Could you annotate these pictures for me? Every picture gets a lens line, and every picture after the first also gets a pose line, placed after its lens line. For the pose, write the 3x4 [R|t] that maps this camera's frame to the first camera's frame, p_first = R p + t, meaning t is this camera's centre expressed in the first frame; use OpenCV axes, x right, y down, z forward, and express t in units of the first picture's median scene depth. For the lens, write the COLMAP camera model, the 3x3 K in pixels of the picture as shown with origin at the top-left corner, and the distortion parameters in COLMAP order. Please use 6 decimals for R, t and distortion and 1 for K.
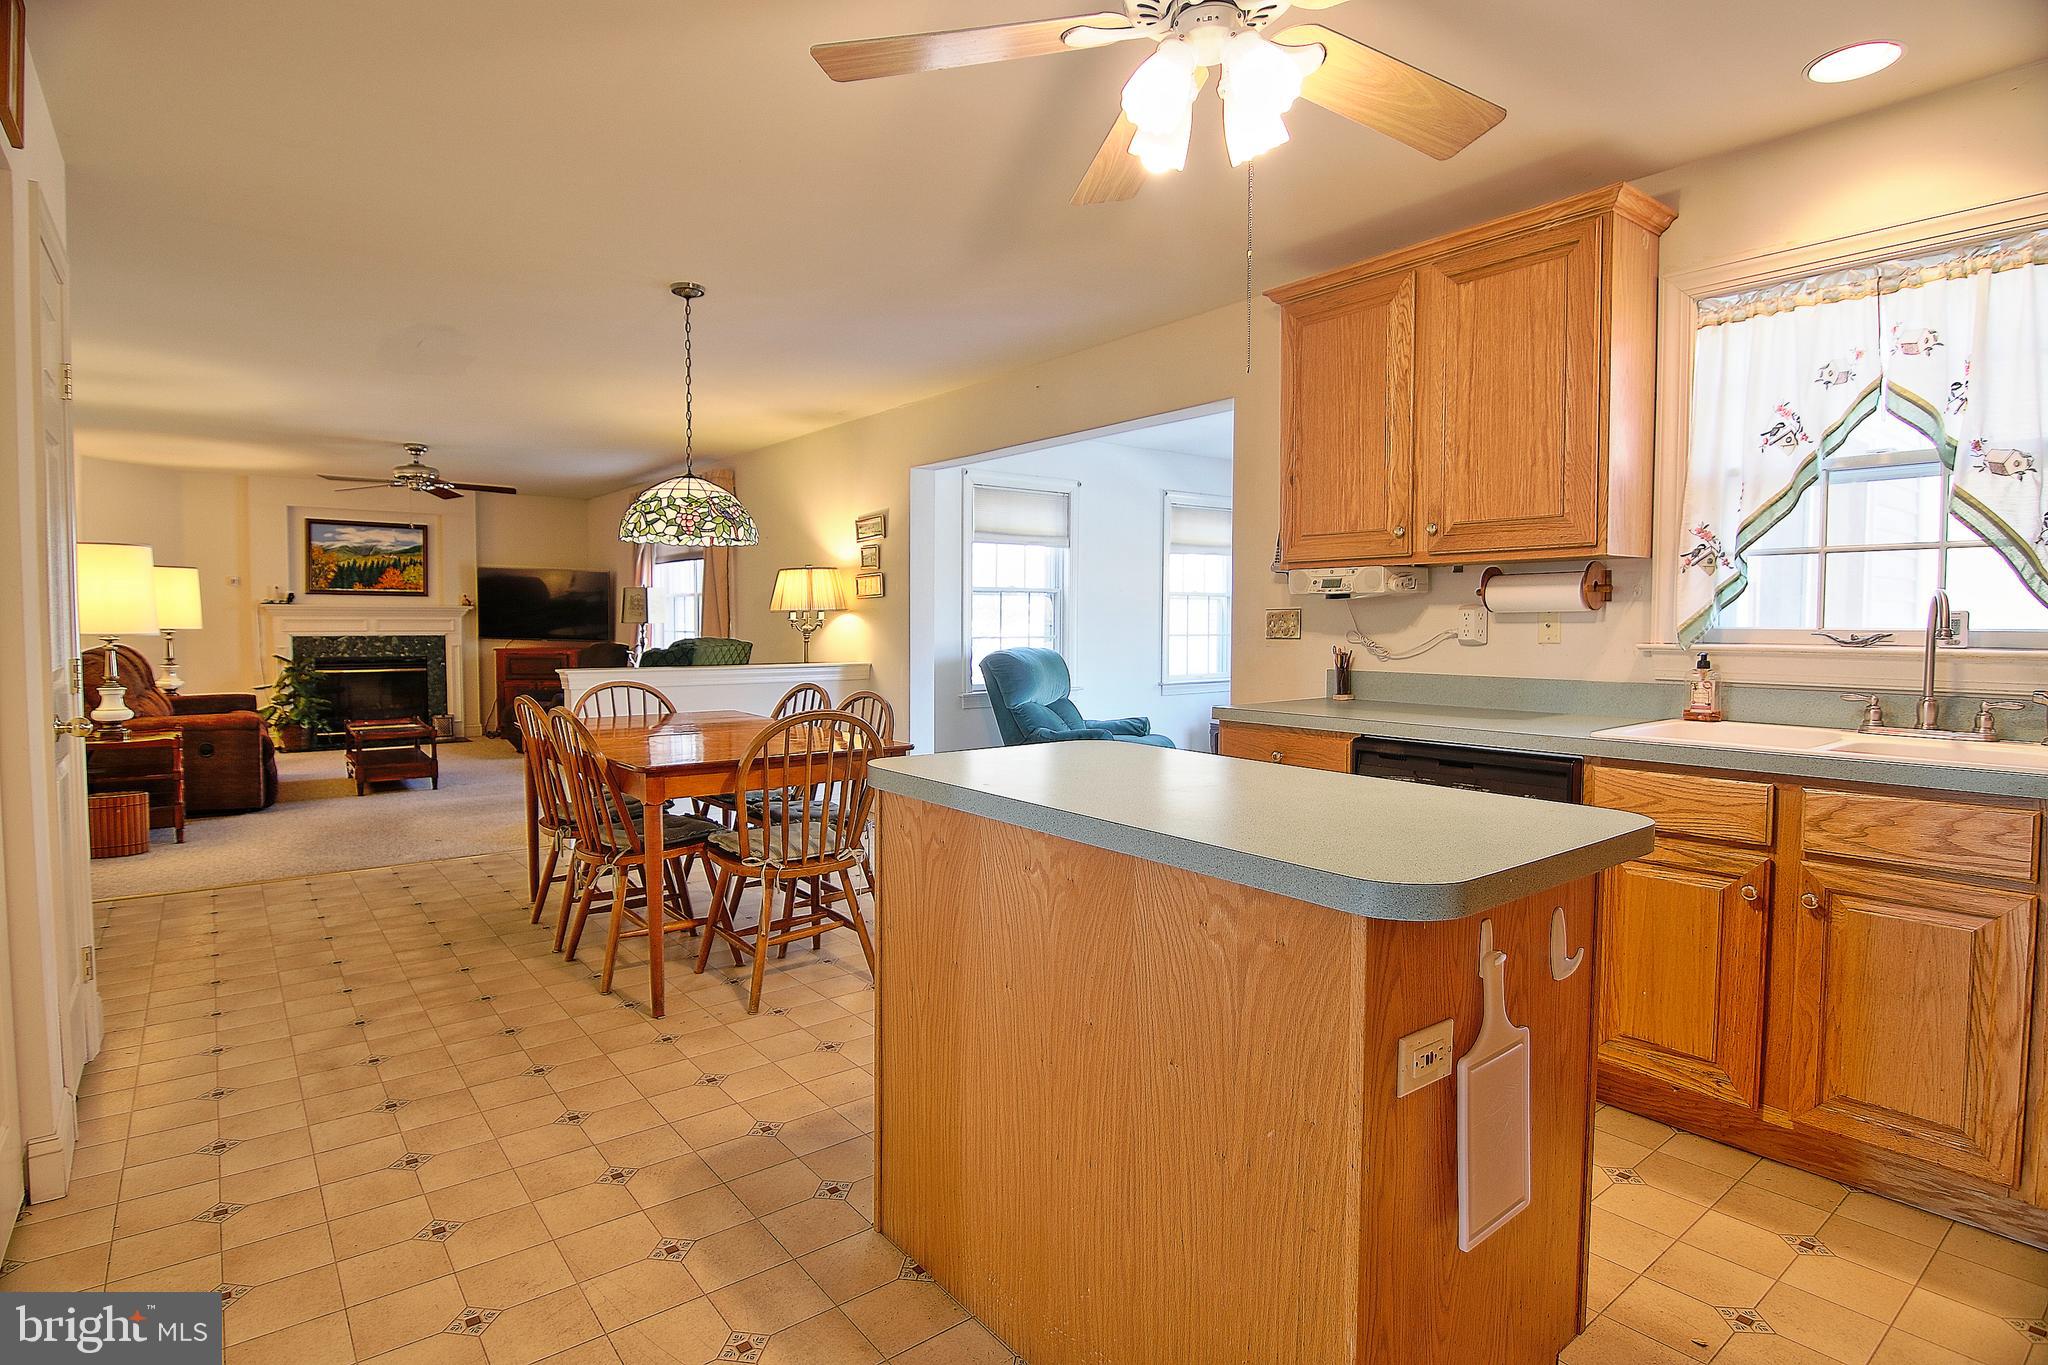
lens RADIAL K [[1059.0, 0, 1019.2], [0, 1059.0, 671.6], [0, 0, 1]] dist [0.001198, -0.014893]
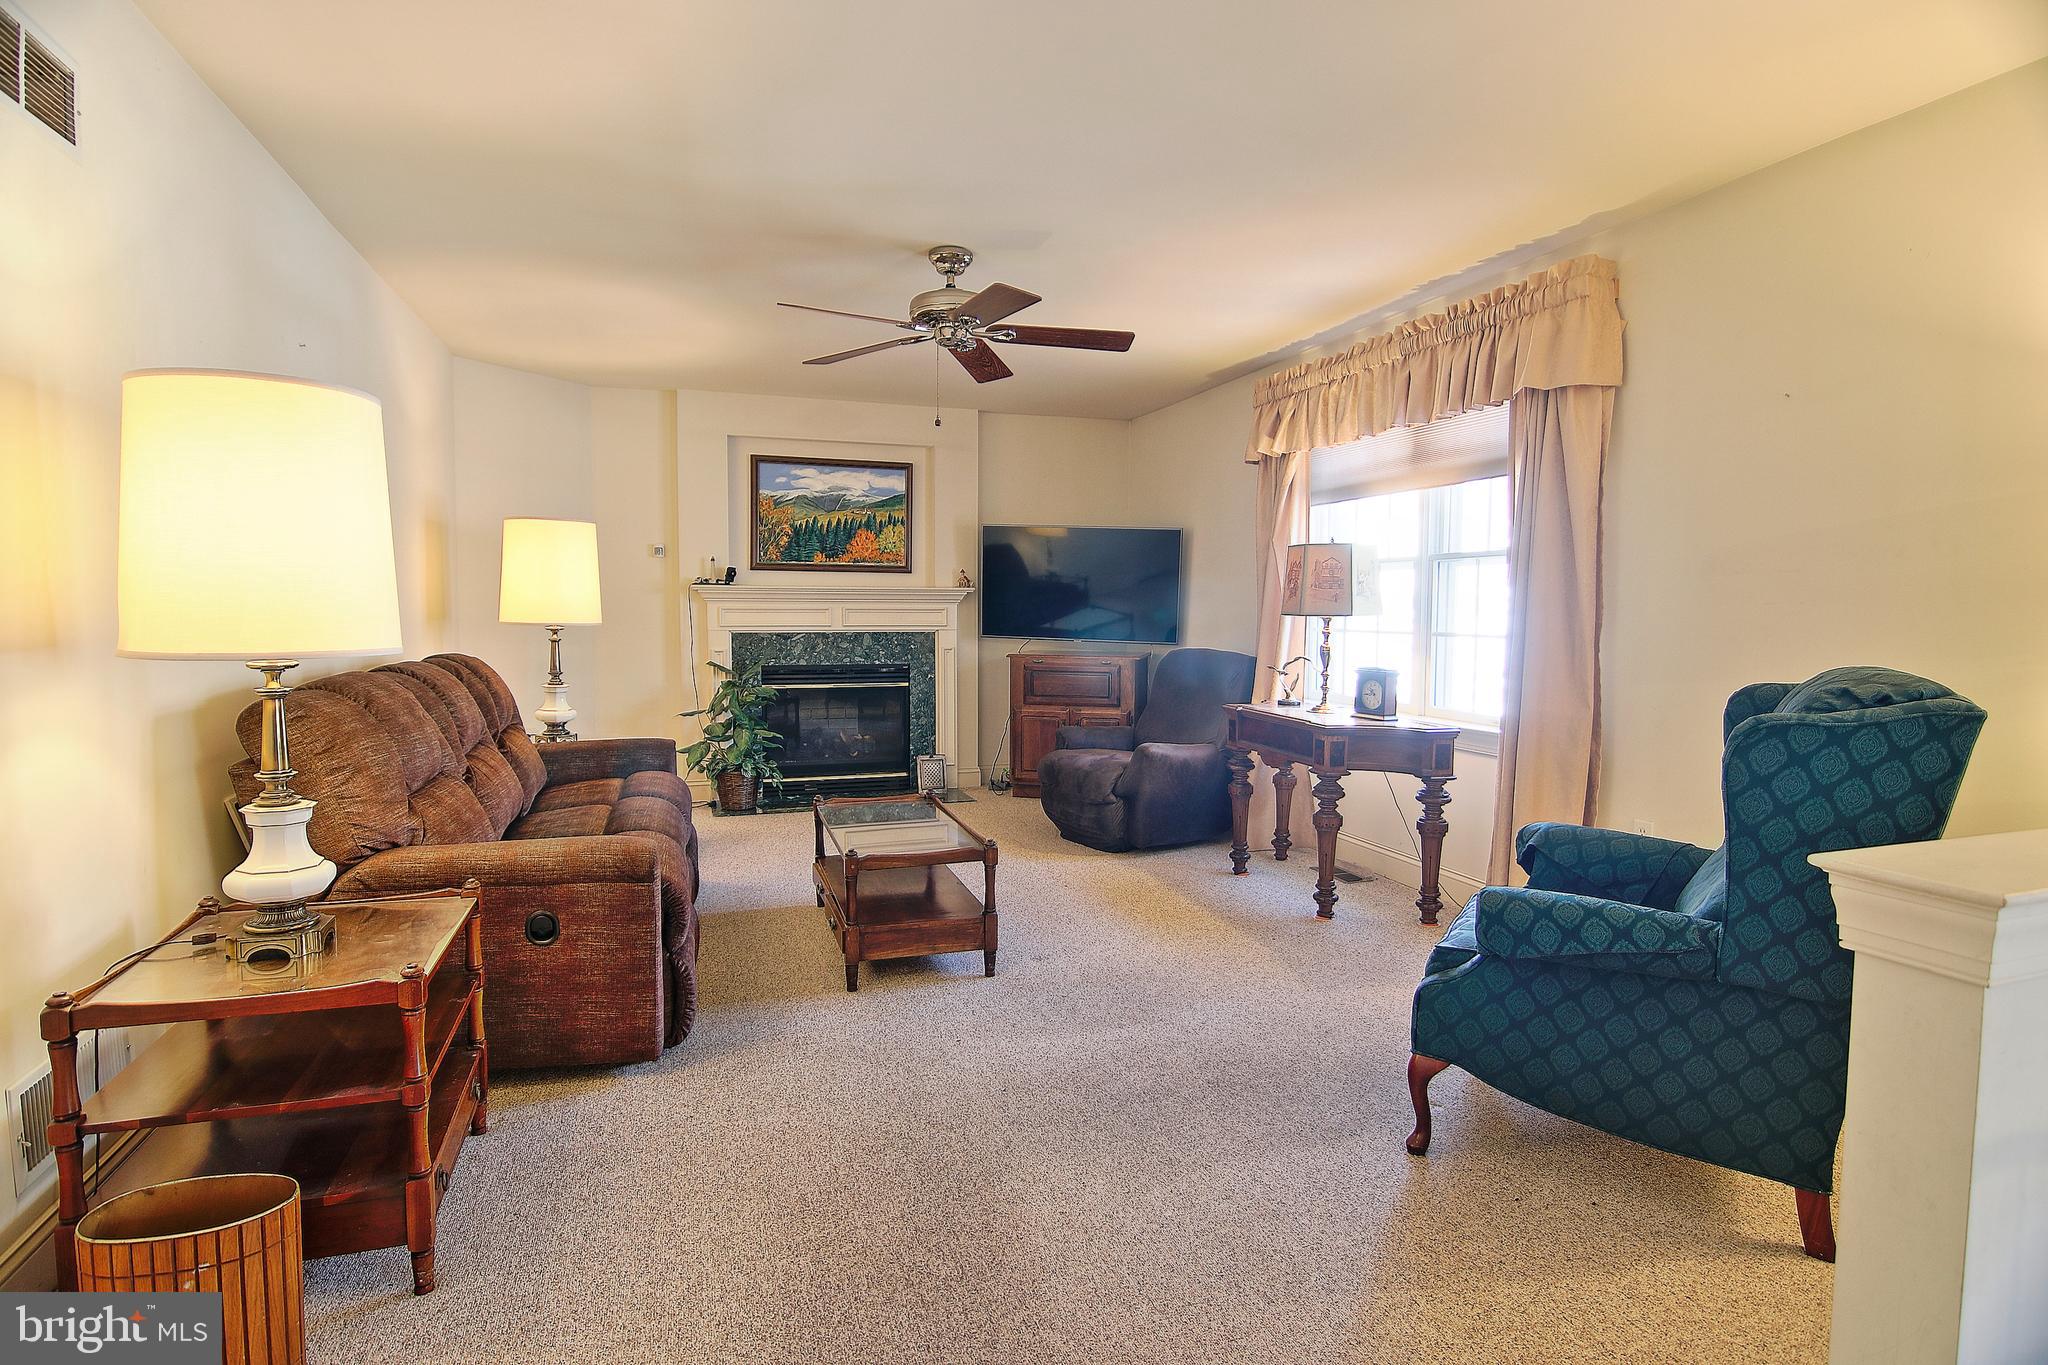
lens RADIAL K [[1059.0, 0, 1019.2], [0, 1059.0, 671.6], [0, 0, 1]] dist [0.001198, -0.014893]
pose [[0.942453, 0.019767, -0.333755, -0.288976], [-0.015592, 0.999763, 0.015184, -0.021546], [0.333976, -0.009106, 0.942538, 0.423026]]
